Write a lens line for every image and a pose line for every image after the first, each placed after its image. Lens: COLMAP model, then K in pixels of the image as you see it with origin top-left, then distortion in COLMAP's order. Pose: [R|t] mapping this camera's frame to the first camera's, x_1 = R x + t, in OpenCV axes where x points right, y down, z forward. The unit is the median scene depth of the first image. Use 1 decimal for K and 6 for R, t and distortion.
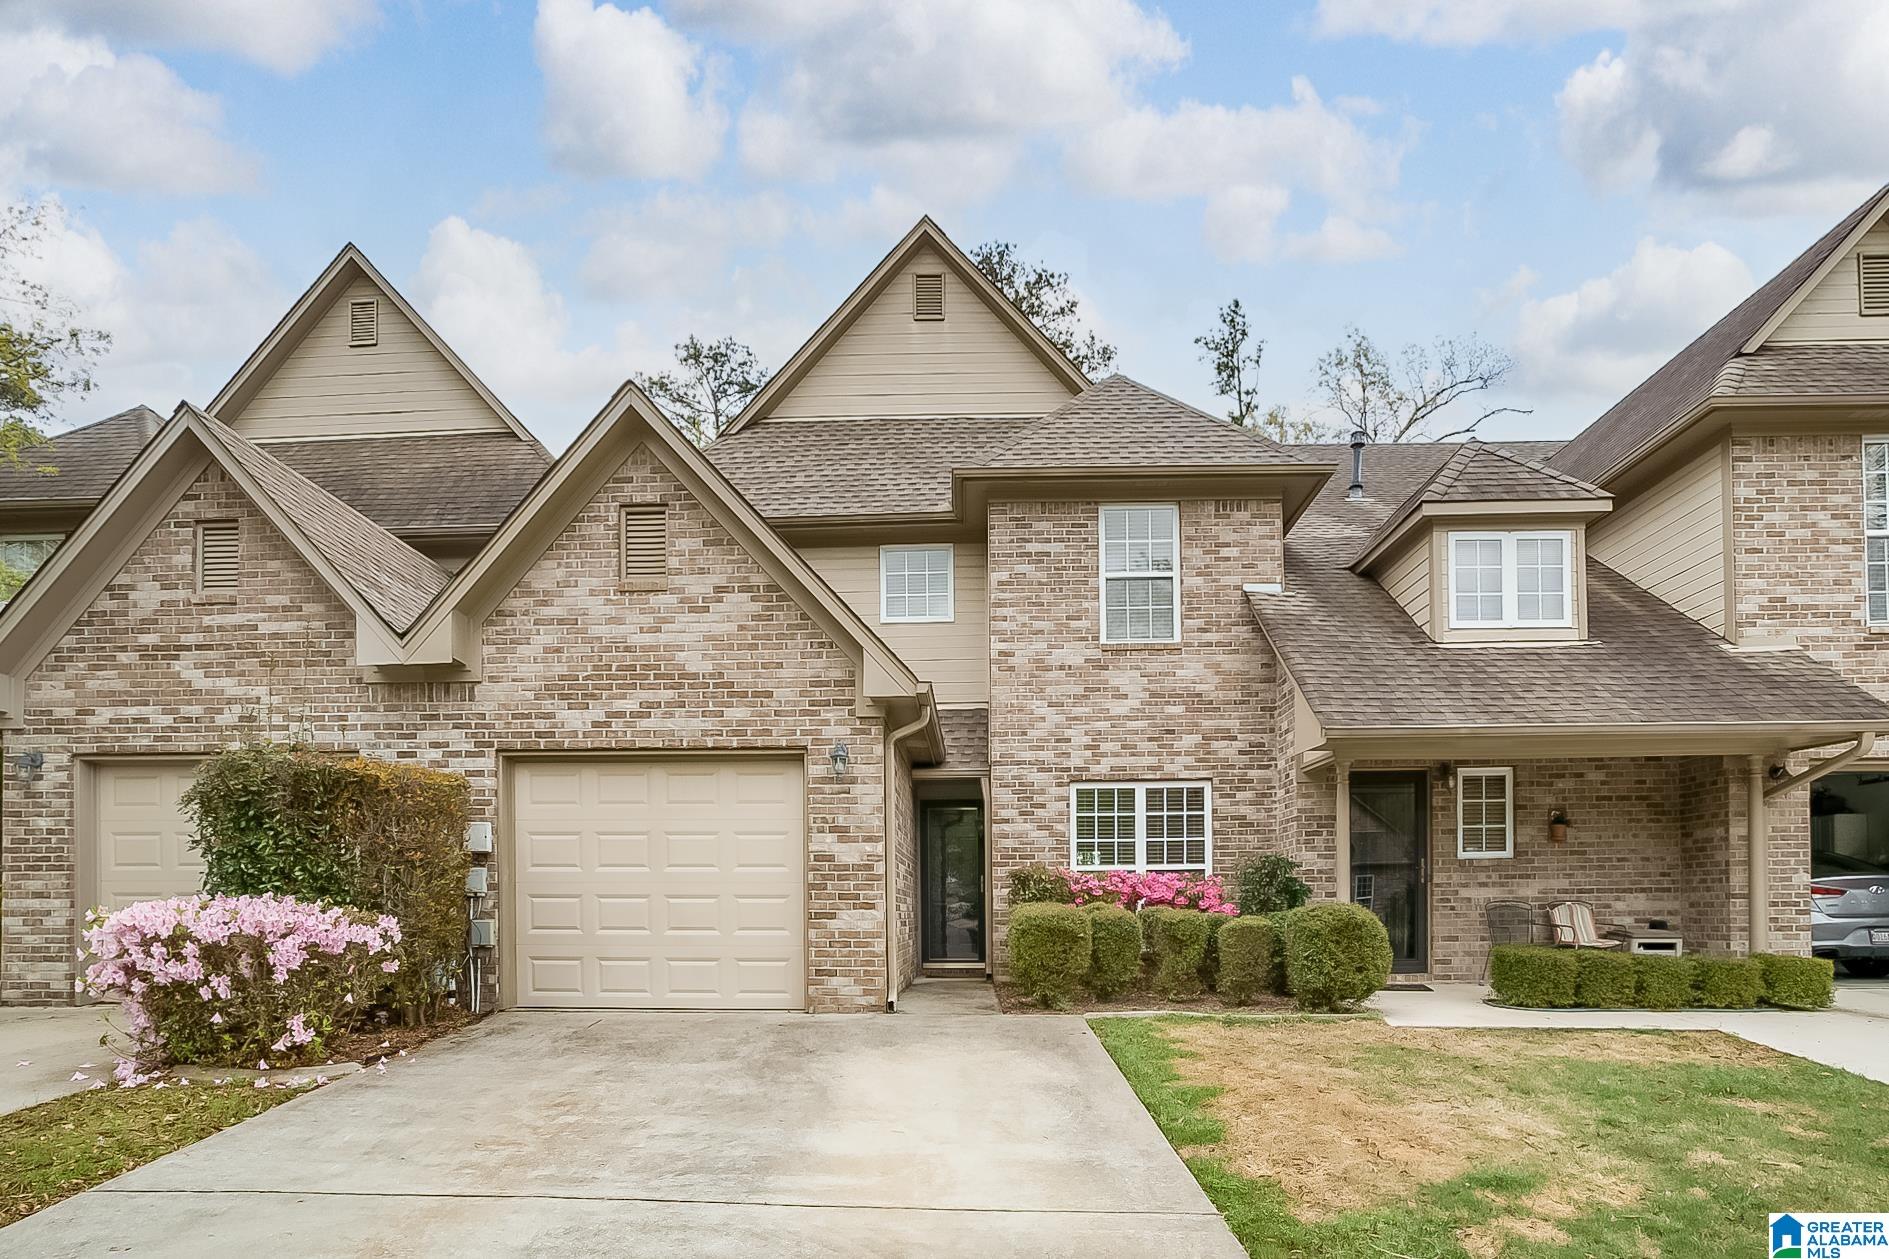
lens RADIAL K [[918.6, 0, 974.3], [0, 918.6, 729.3], [0, 0, 1]] dist [-0.050866, 0.013620]
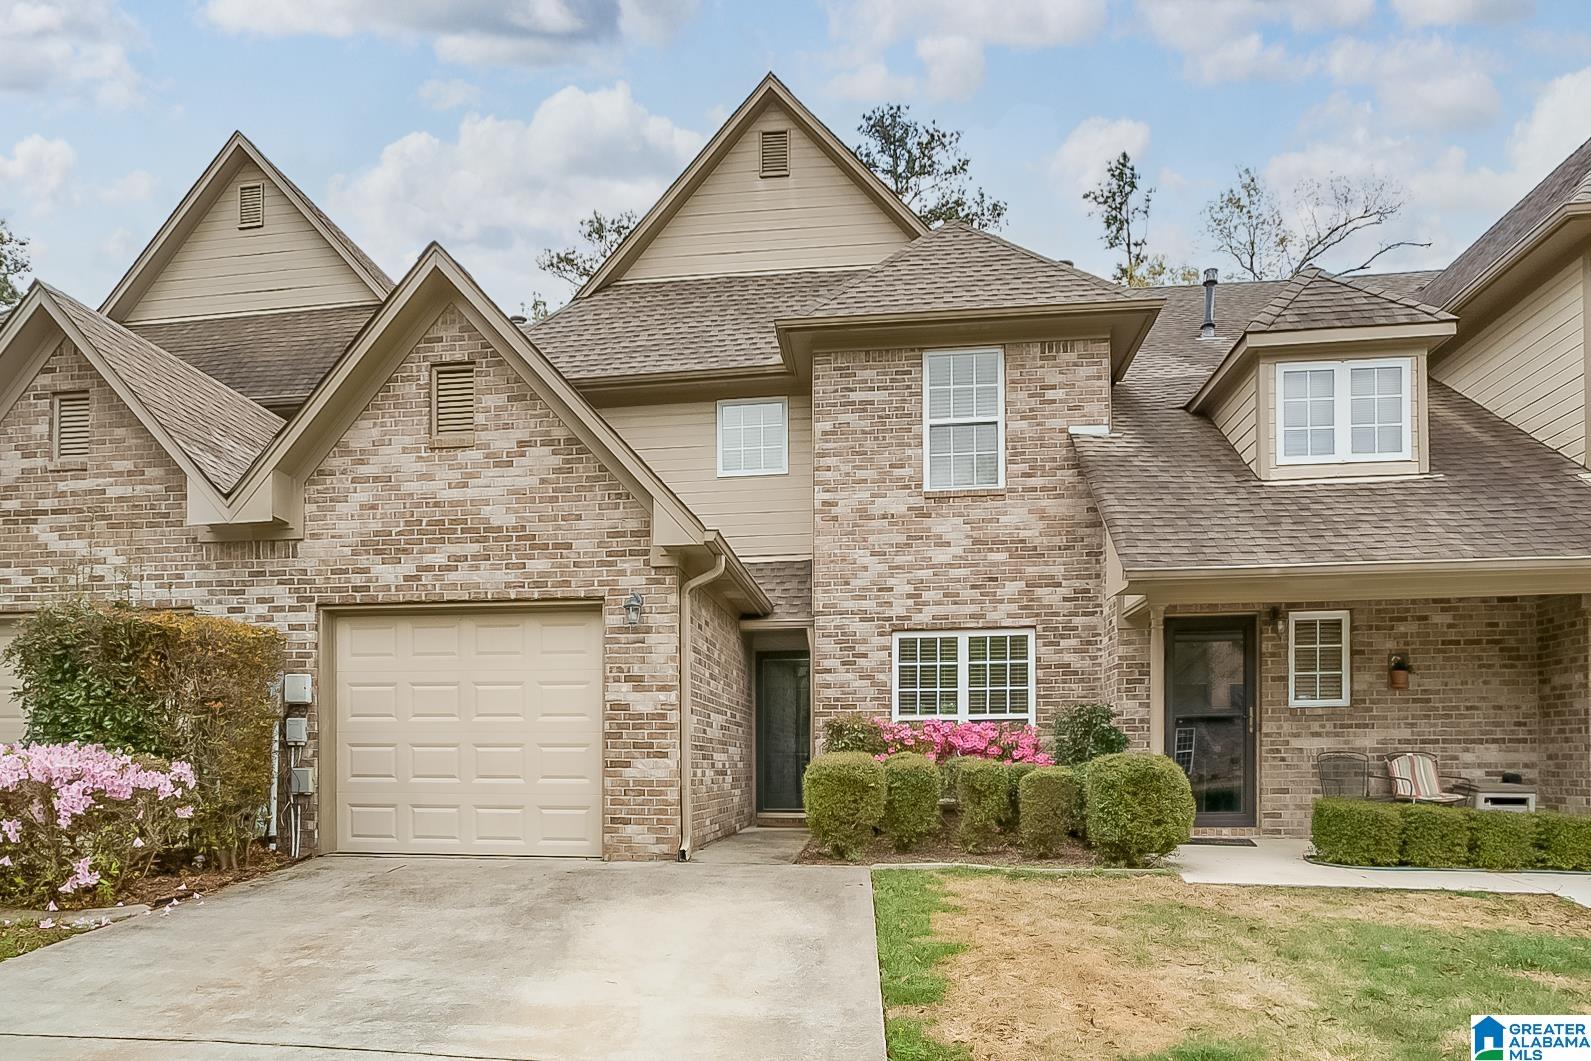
lens RADIAL K [[896.3, 0, 801.6], [0, 896.3, 590.6], [0, 0, 1]] dist [-0.038141, 0.011629]
pose [[0.996635, -0.013218, -0.080900, 0.104646], [0.013623, 0.999897, 0.004458, 0.009689], [0.080832, -0.005545, 0.996712, 0.033185]]
